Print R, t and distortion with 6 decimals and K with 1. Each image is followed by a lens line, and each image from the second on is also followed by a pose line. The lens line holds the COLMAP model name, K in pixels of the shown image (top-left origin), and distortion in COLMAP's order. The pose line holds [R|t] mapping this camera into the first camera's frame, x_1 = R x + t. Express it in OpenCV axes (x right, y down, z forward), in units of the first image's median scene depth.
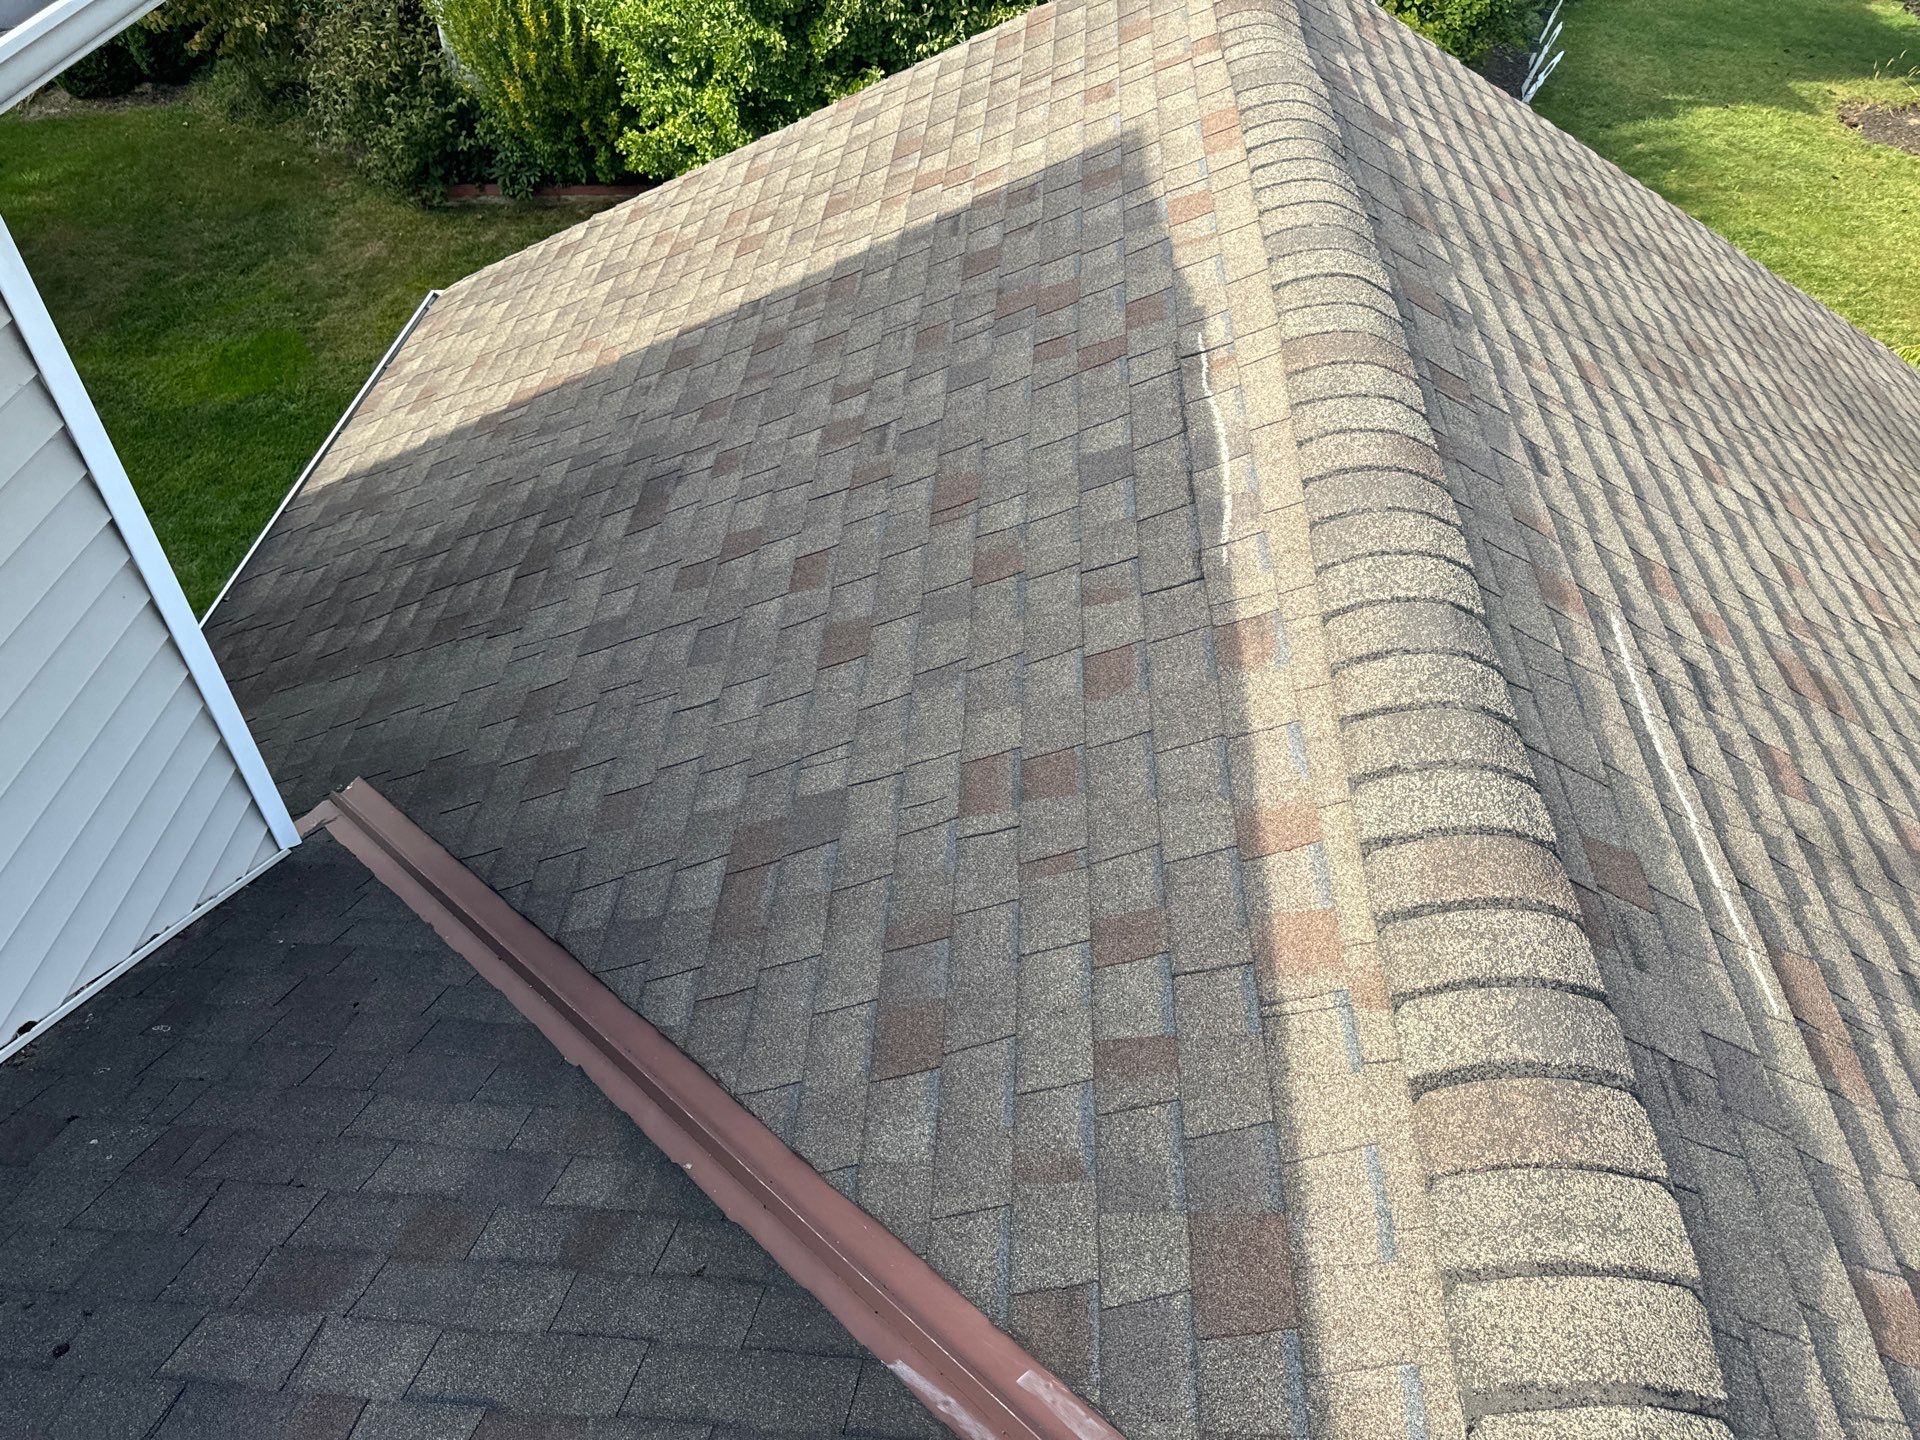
lens RADIAL K [[1385.7, 0, 921.5], [0, 1385.7, 725.3], [0, 0, 1]] dist [0.009196, -0.019554]
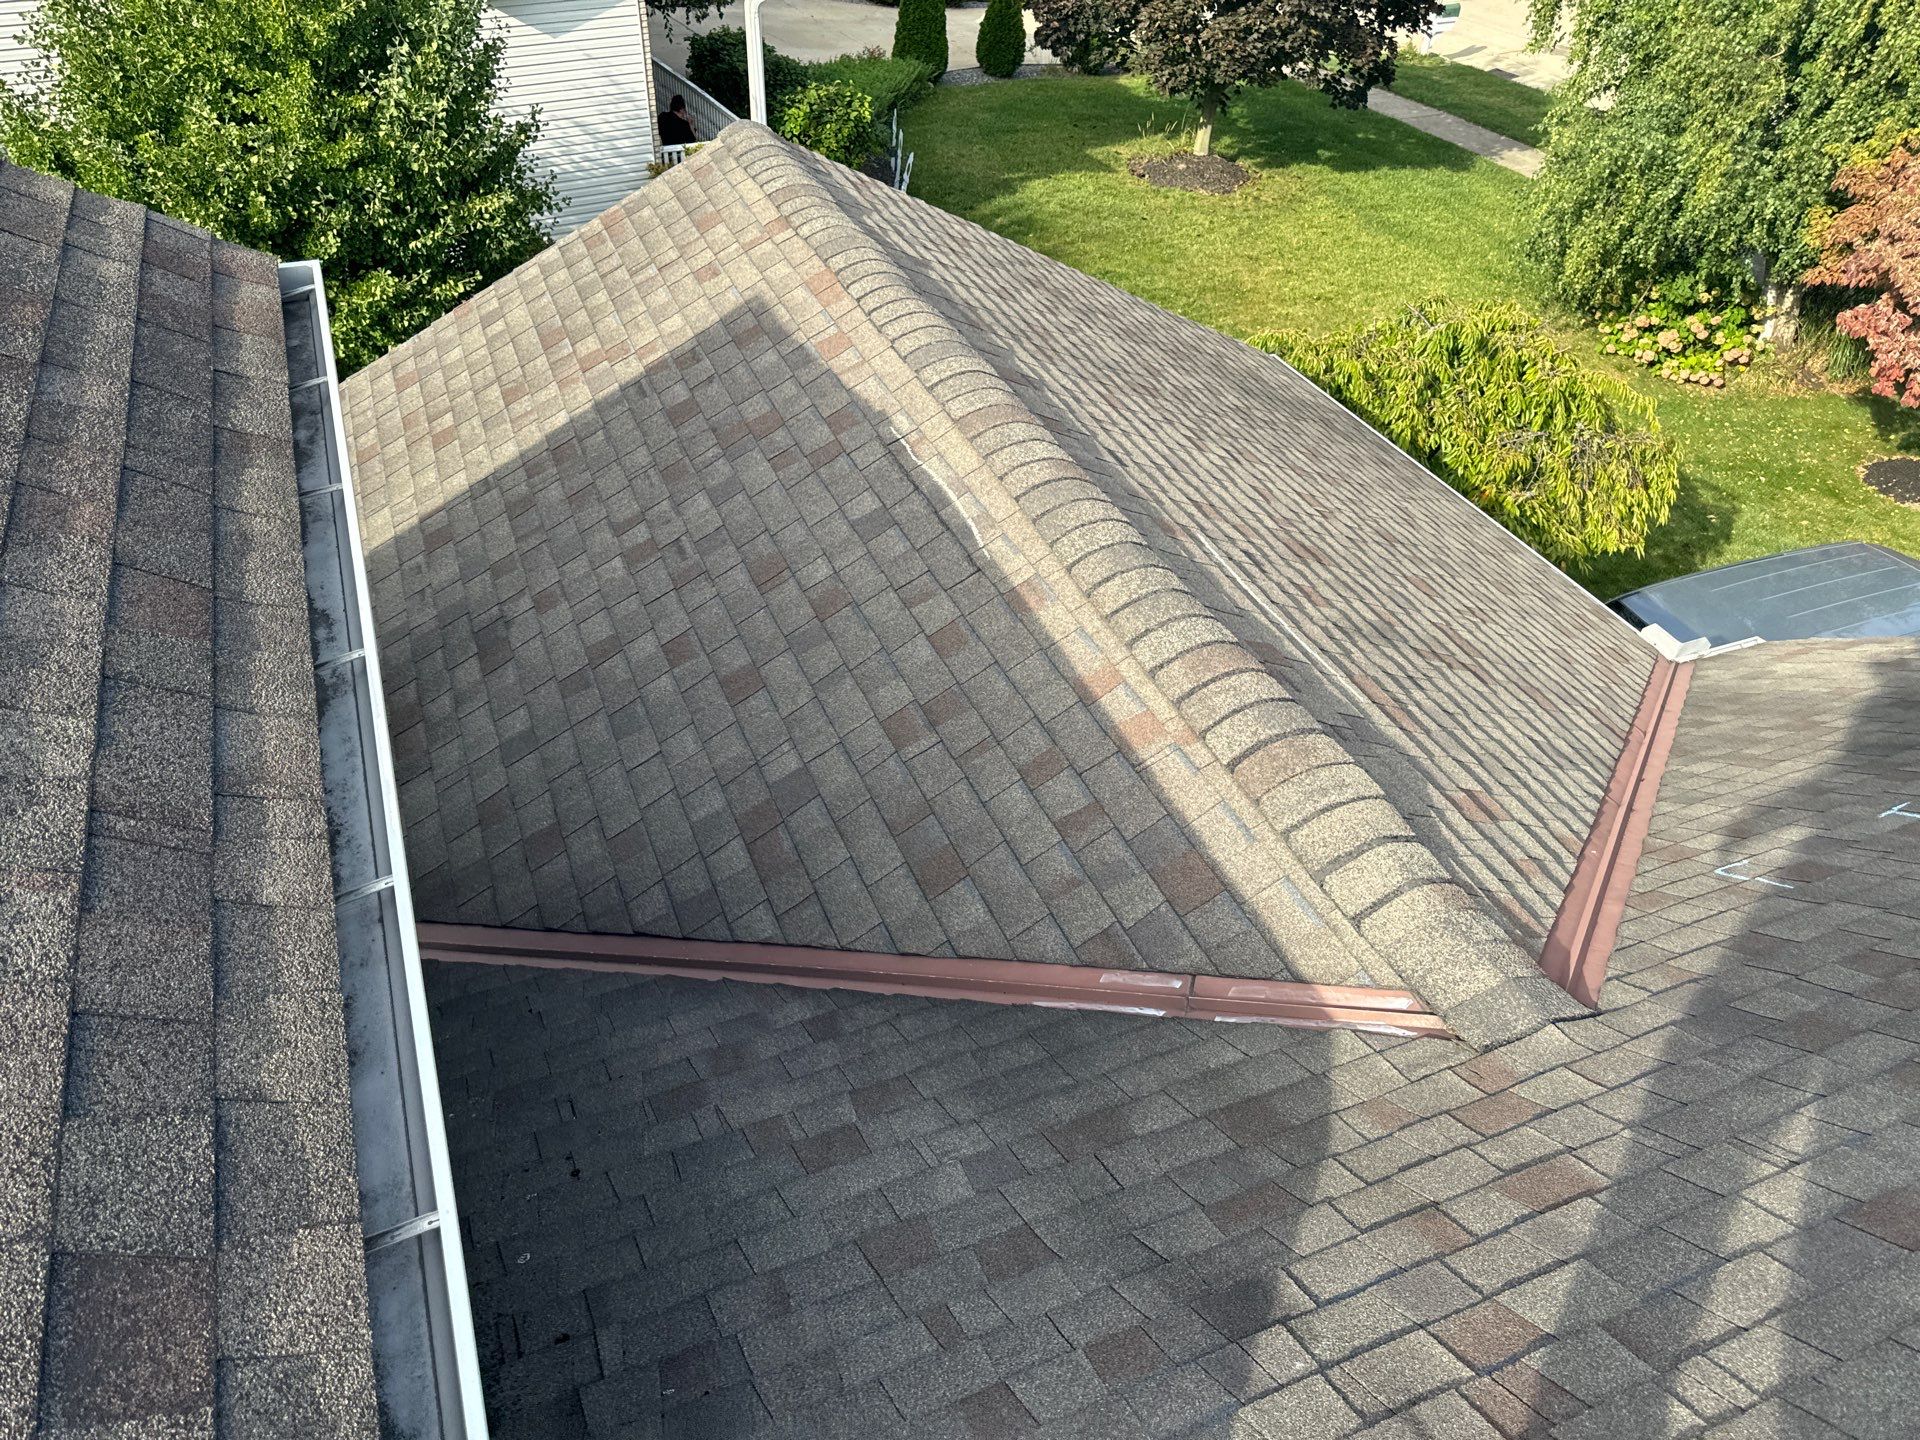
lens RADIAL K [[1396.4, 0, 948.3], [0, 1396.4, 704.1], [0, 0, 1]] dist [0.013591, -0.028828]
pose [[0.894897, -0.273681, 0.352501, -0.360171], [0.304028, 0.952104, -0.032627, 0.067416], [-0.326688, 0.136368, 0.935242, -0.381391]]
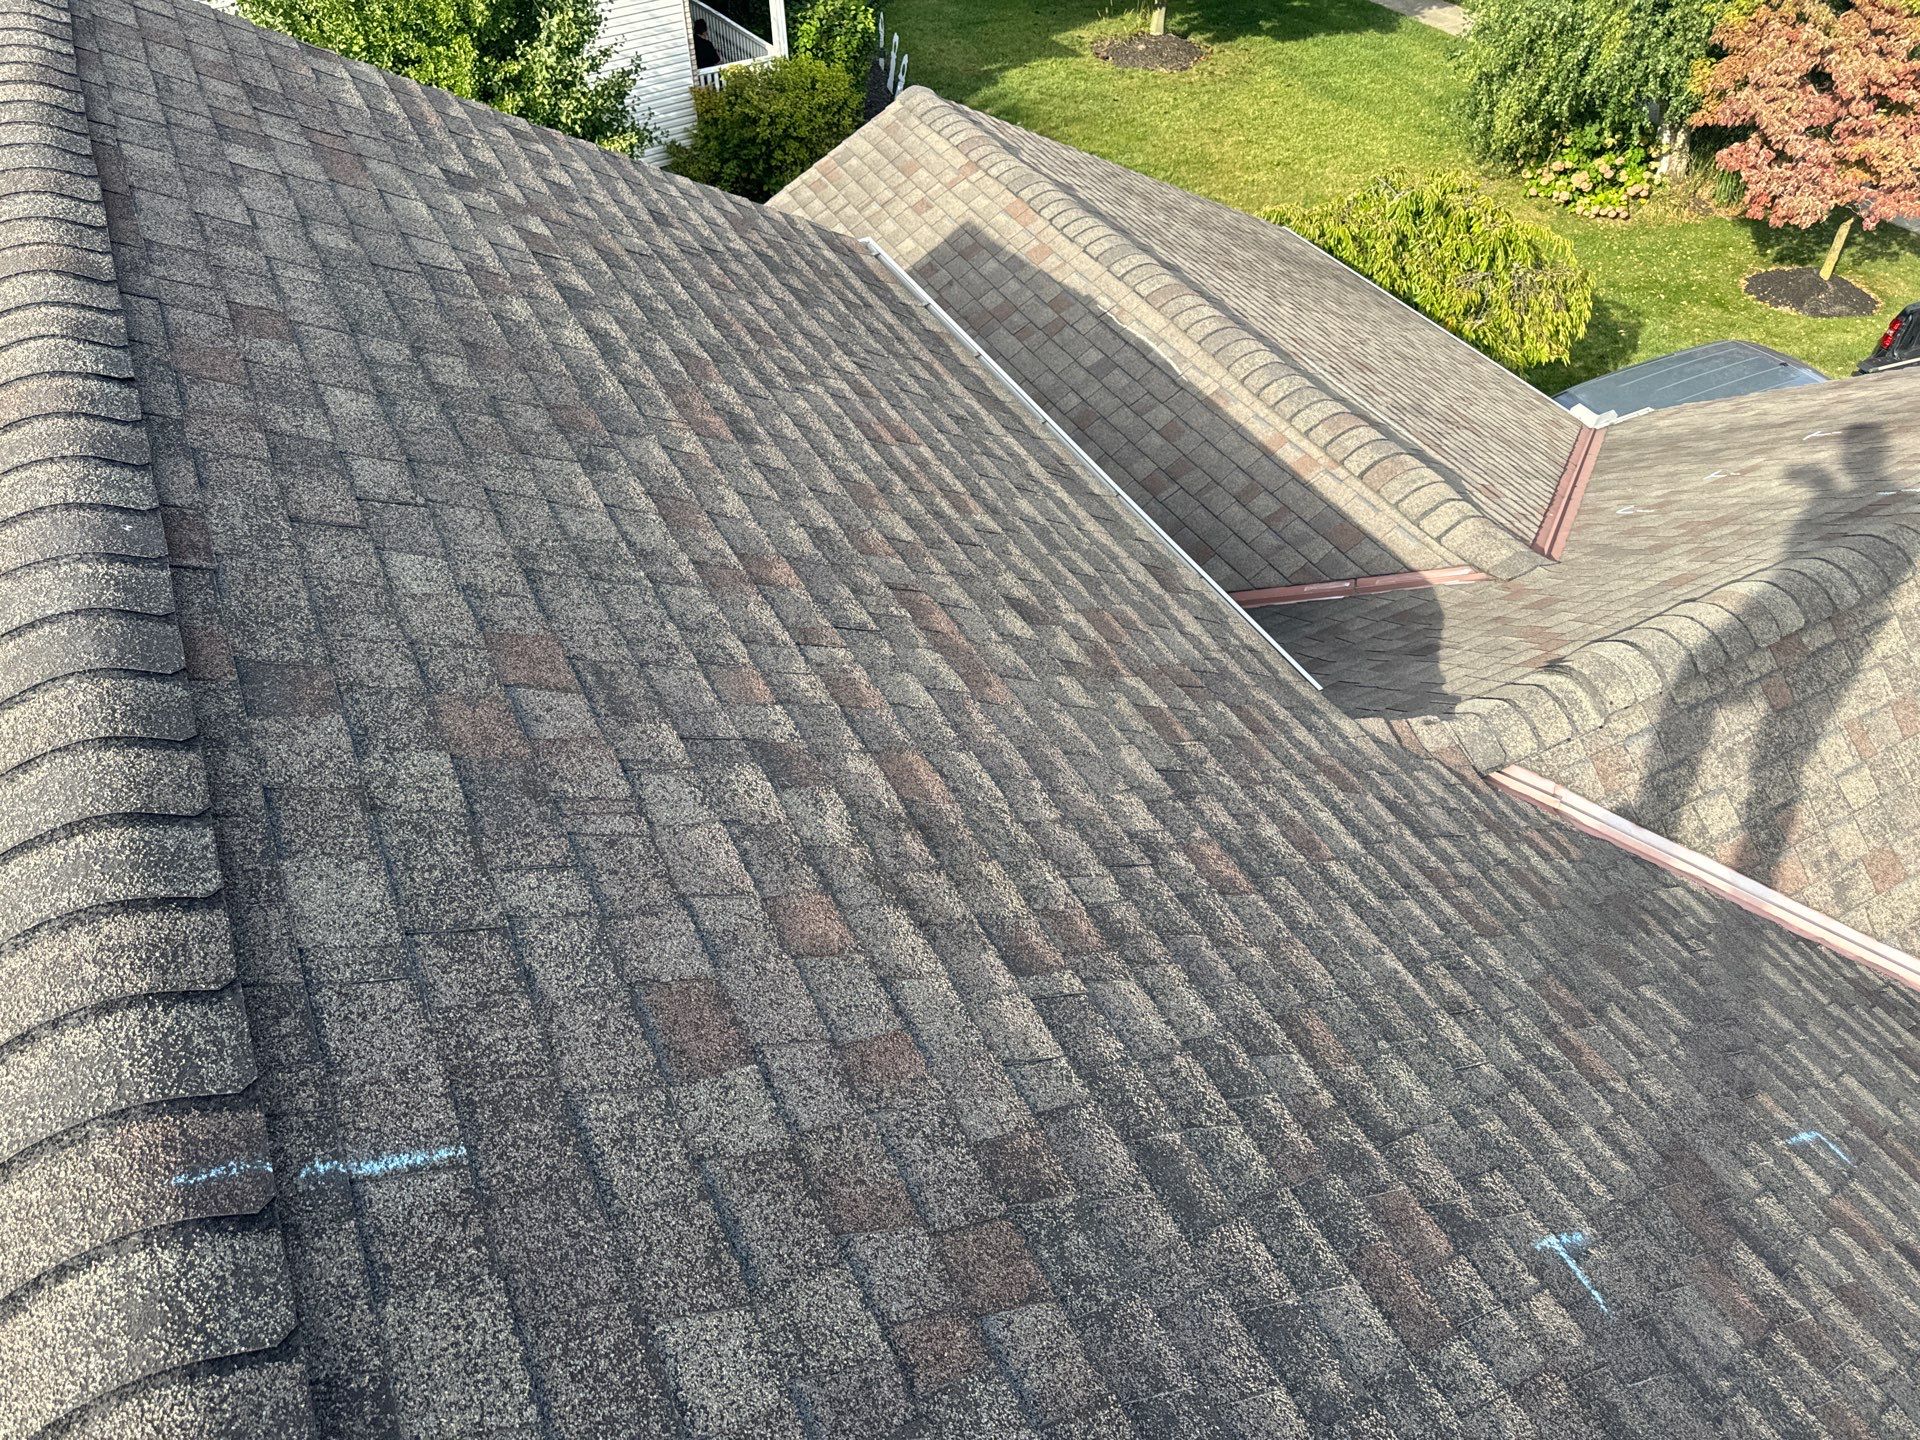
lens RADIAL K [[1385.7, 0, 955.6], [0, 1385.7, 718.6], [0, 0, 1]] dist [0.009196, -0.019554]
pose [[0.851711, -0.383542, 0.357049, -1.124652], [0.384574, 0.920340, 0.071261, 0.098859], [-0.355938, 0.076617, 0.931364, -1.048172]]
